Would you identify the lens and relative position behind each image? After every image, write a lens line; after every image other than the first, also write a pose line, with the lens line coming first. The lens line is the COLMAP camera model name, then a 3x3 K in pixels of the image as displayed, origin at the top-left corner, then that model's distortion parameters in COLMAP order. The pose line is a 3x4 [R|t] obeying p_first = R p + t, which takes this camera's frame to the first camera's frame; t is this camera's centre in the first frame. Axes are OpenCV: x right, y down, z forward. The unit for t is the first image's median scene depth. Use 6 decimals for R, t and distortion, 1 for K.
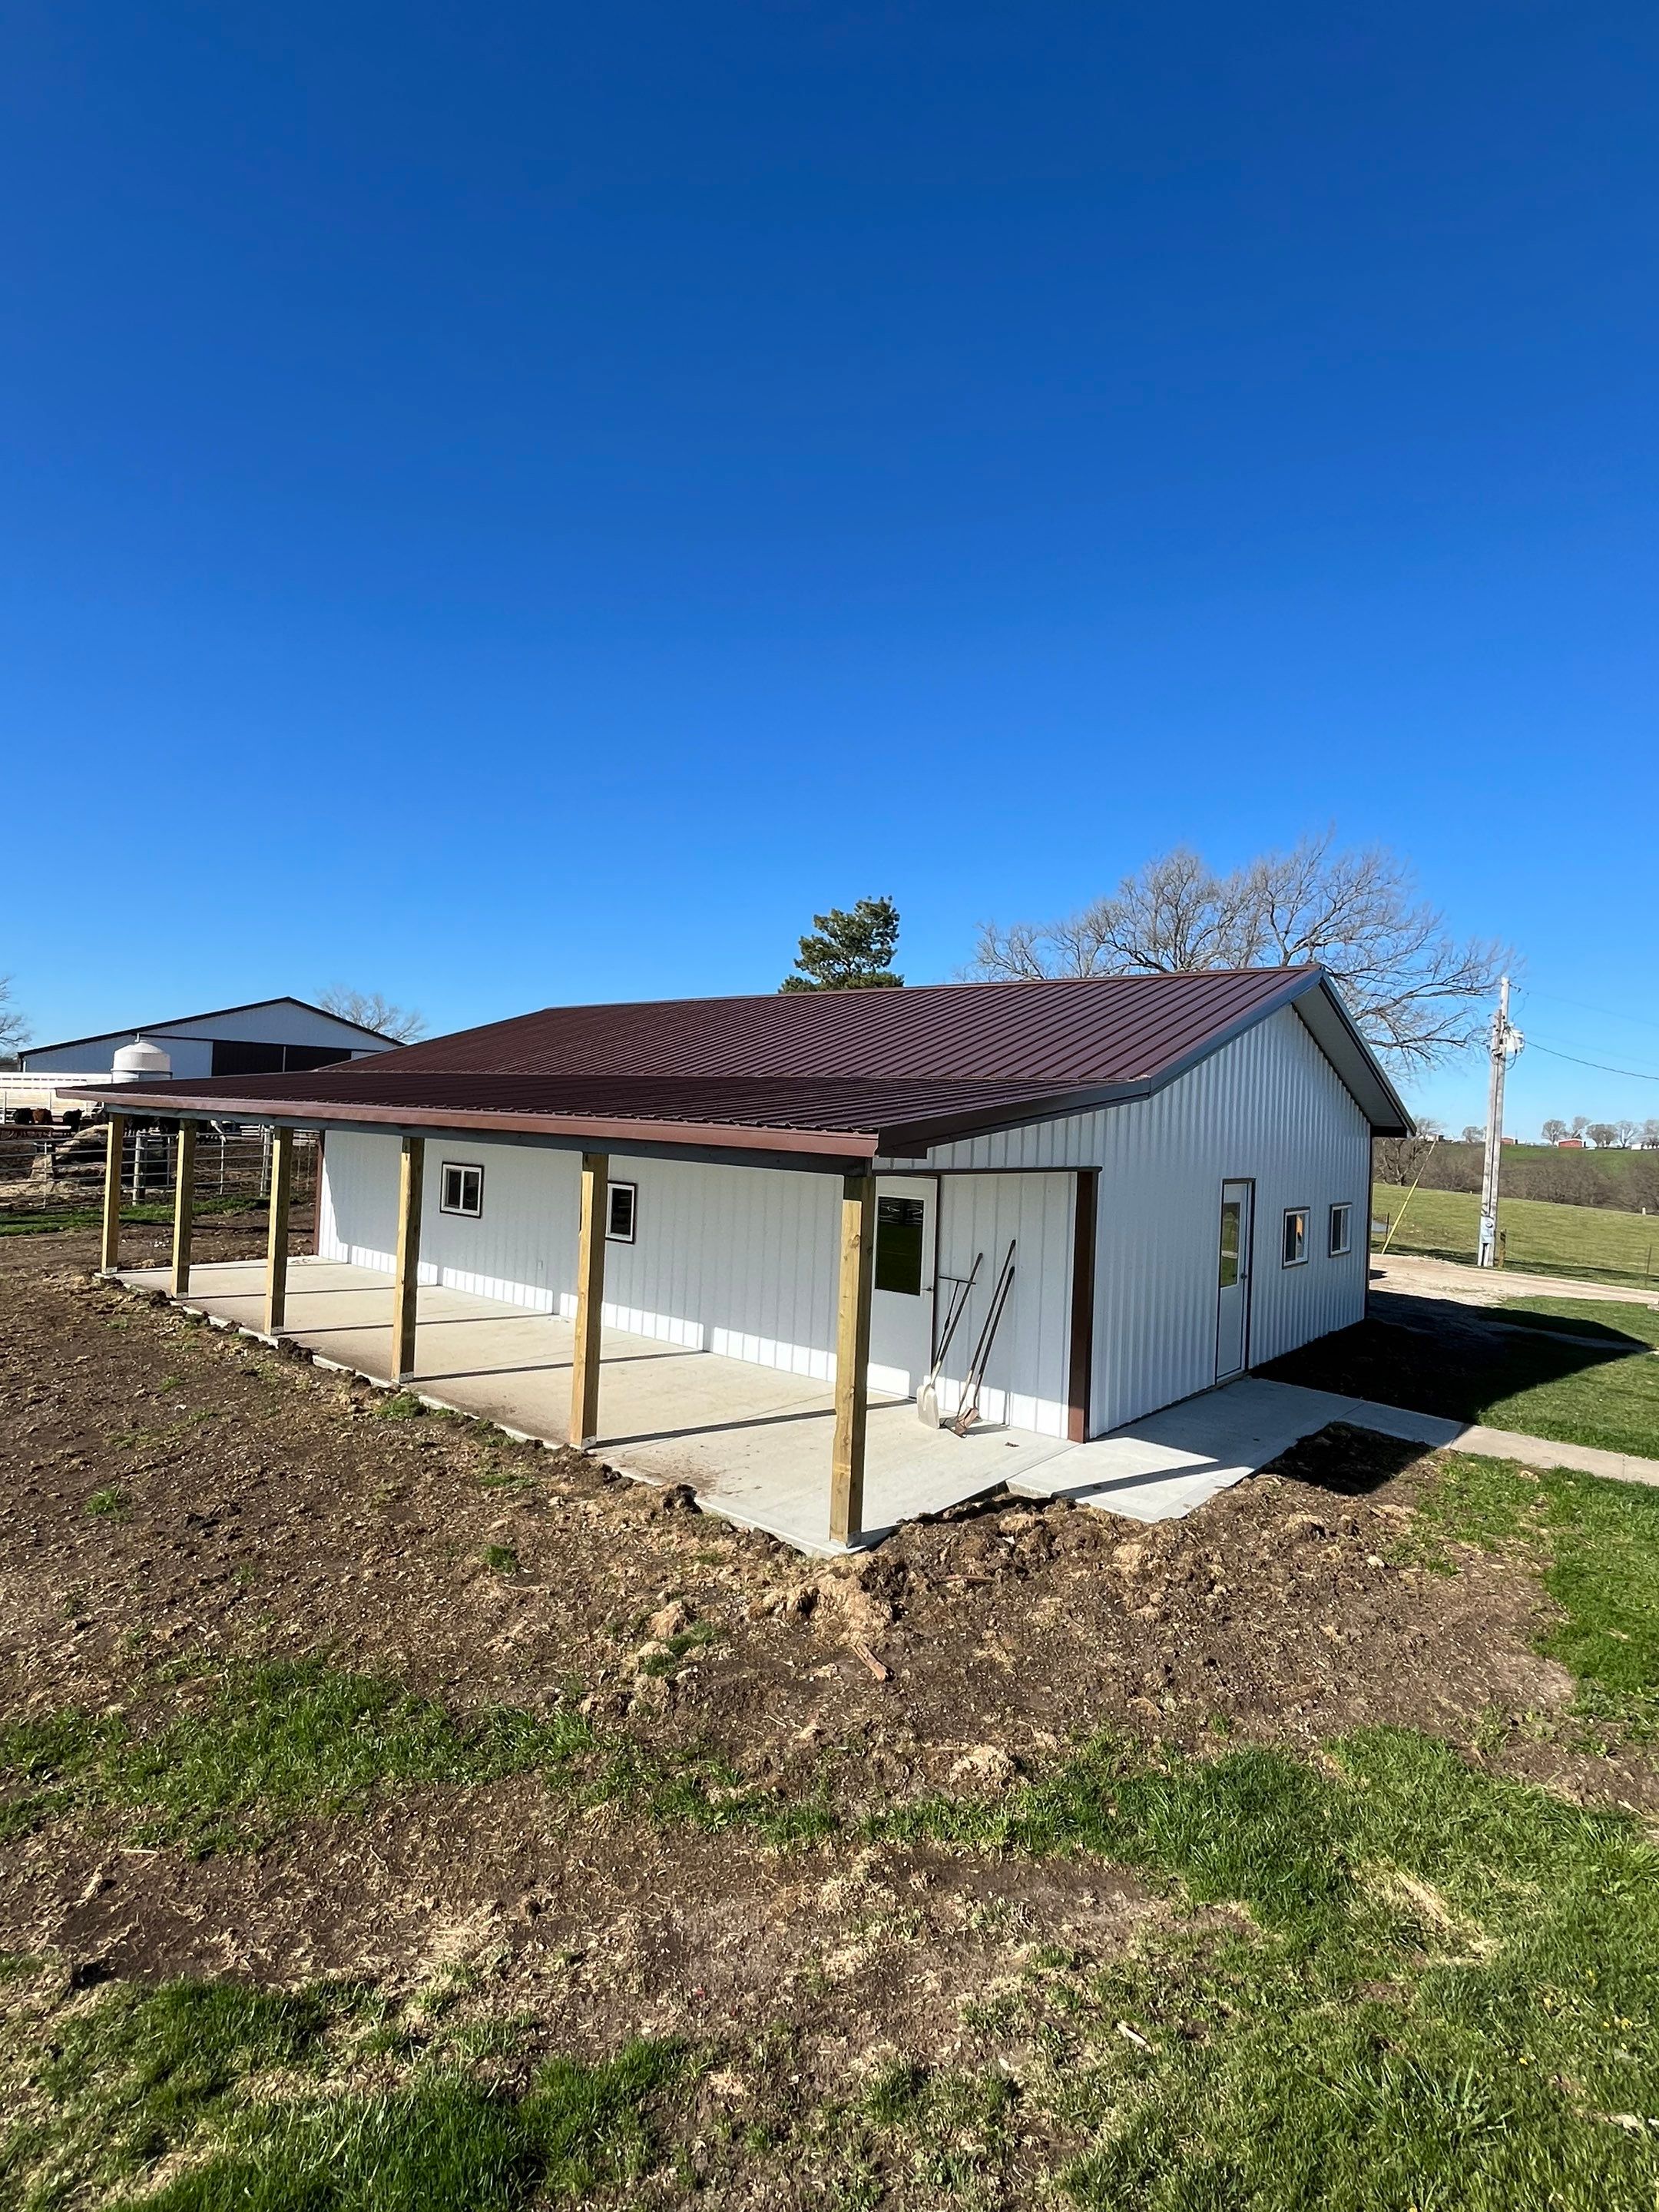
lens RADIAL K [[1246.8, 0, 770.4], [0, 1246.8, 1096.7], [0, 0, 1]] dist [-0.005779, -0.000436]
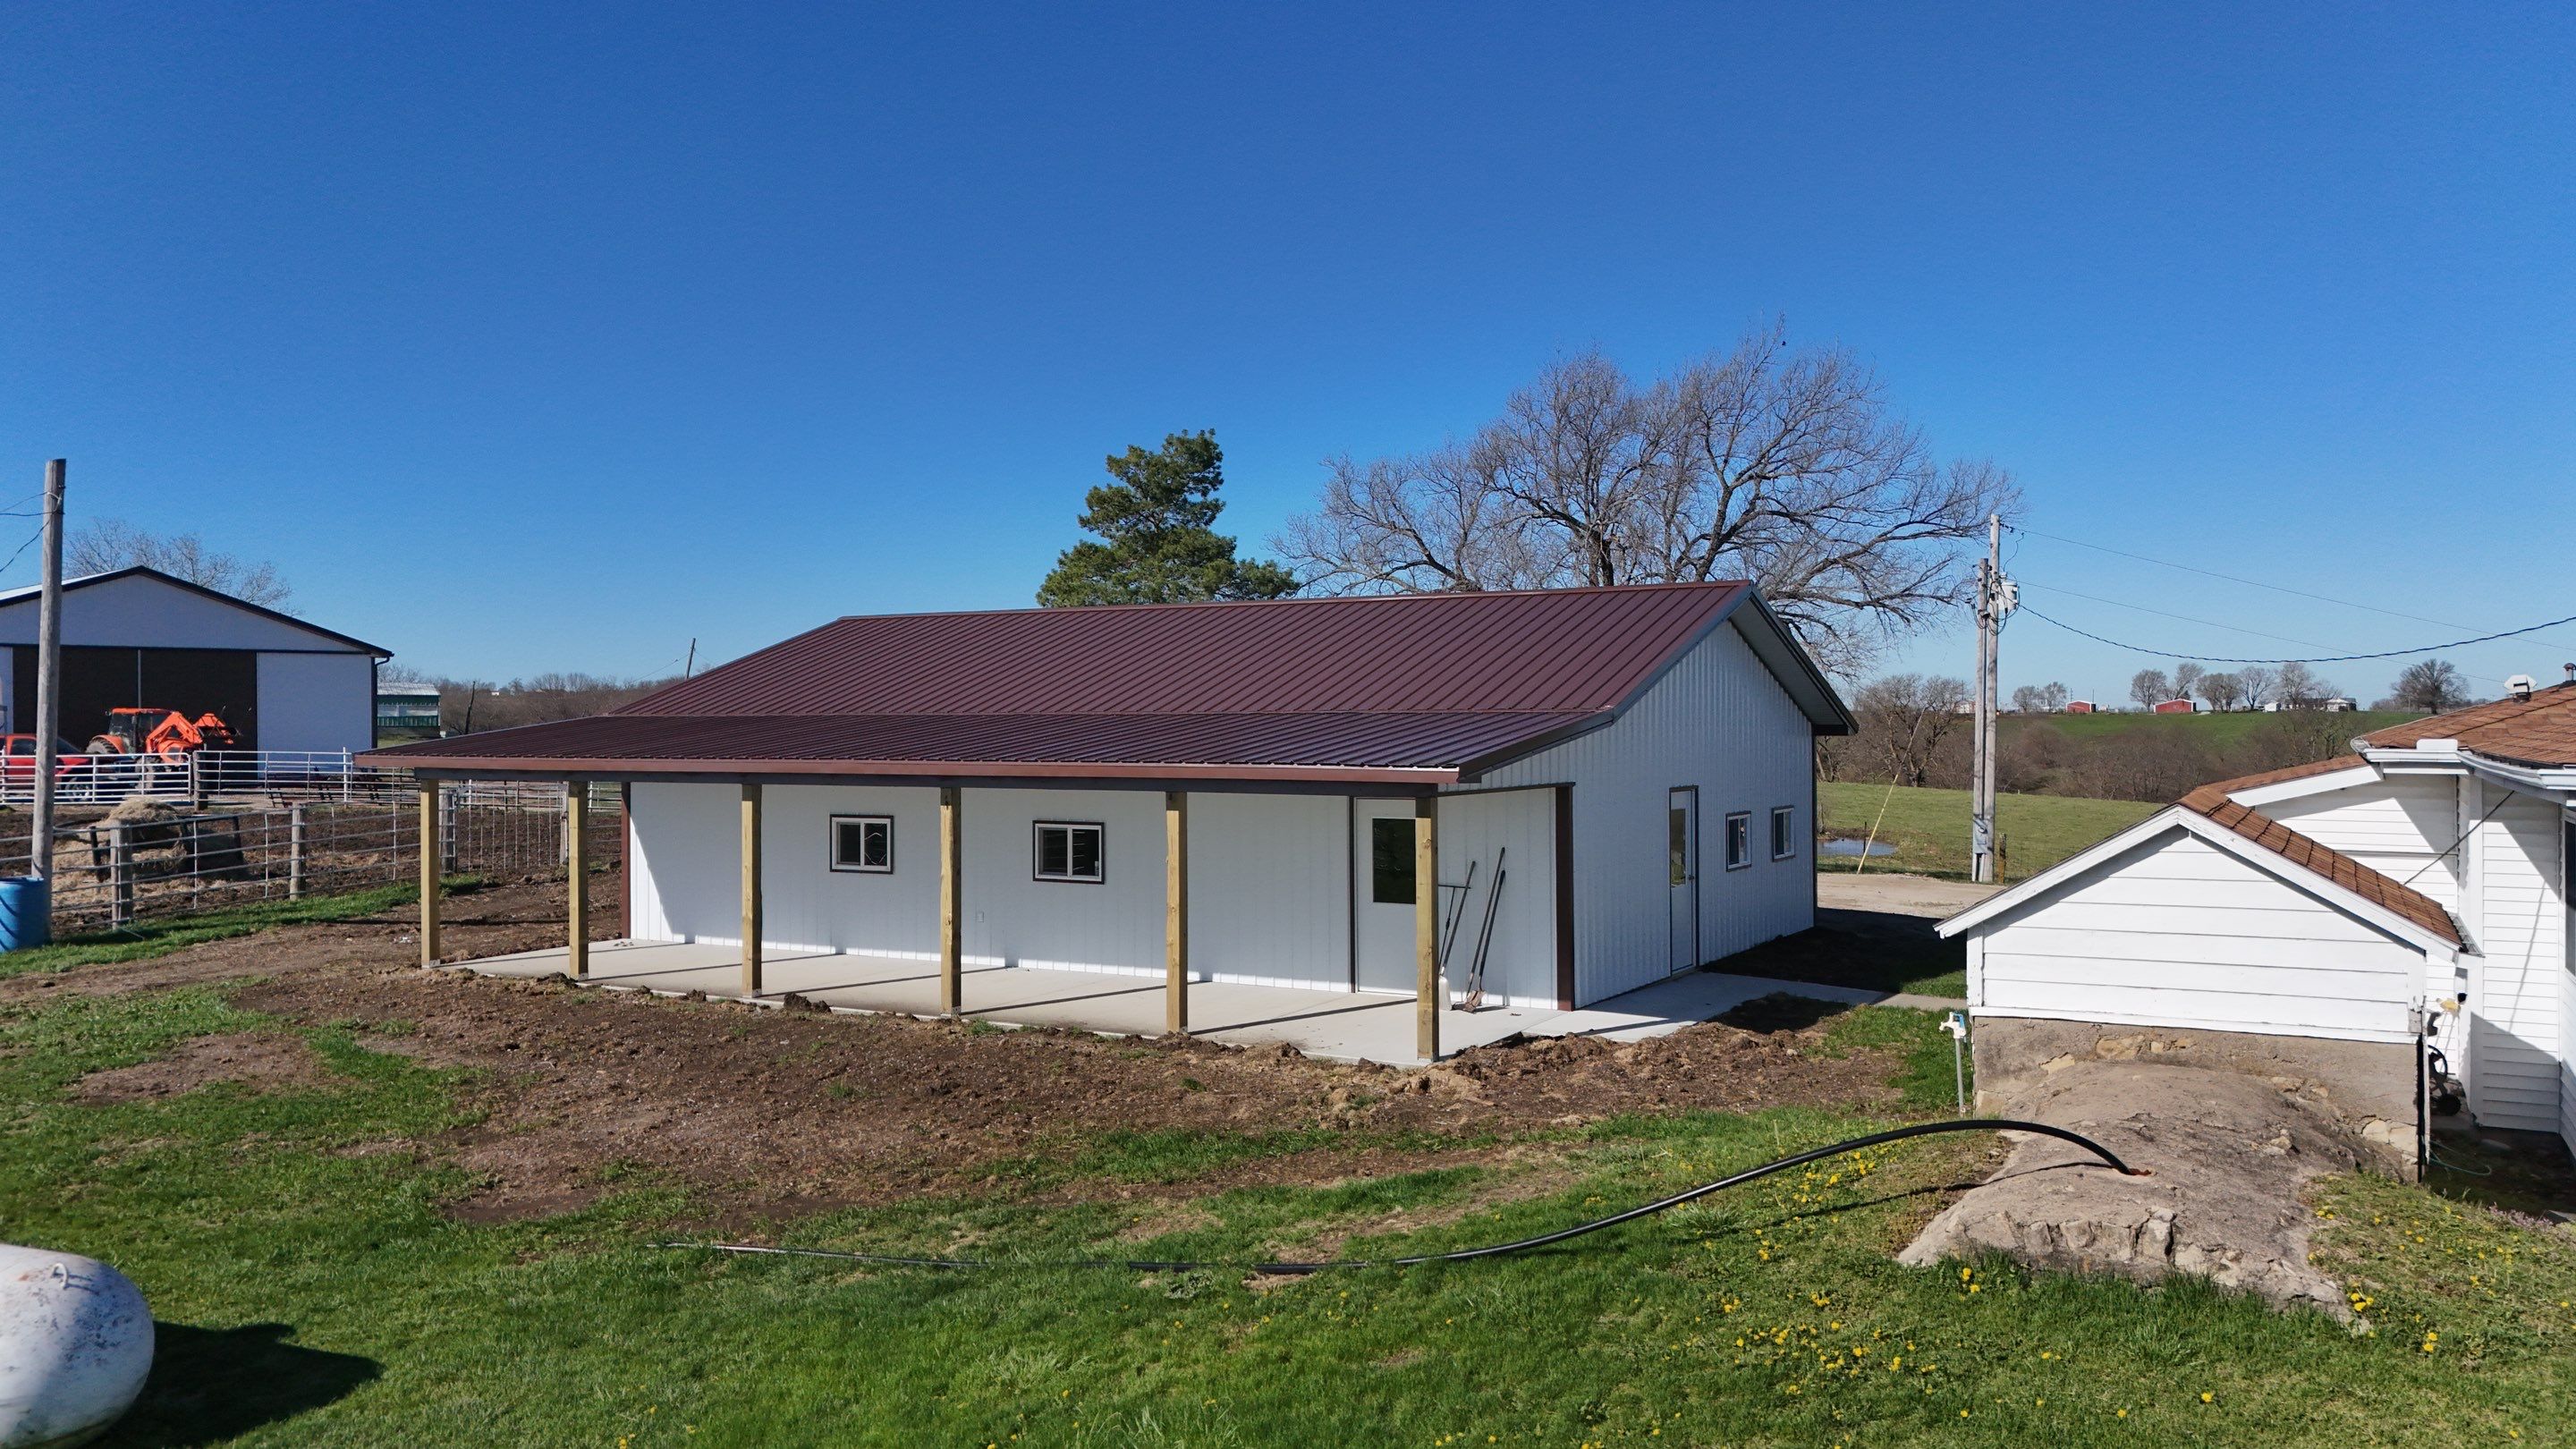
lens RADIAL K [[2109.5, 0, 1286.7], [0, 2109.5, 756.7], [0, 0, 1]] dist [0.136640, -0.114672]
pose [[0.982535, -0.049929, 0.179256, -0.208145], [0.043563, 0.998278, 0.039279, -0.033546], [-0.180908, -0.030784, 0.983018, -0.532077]]
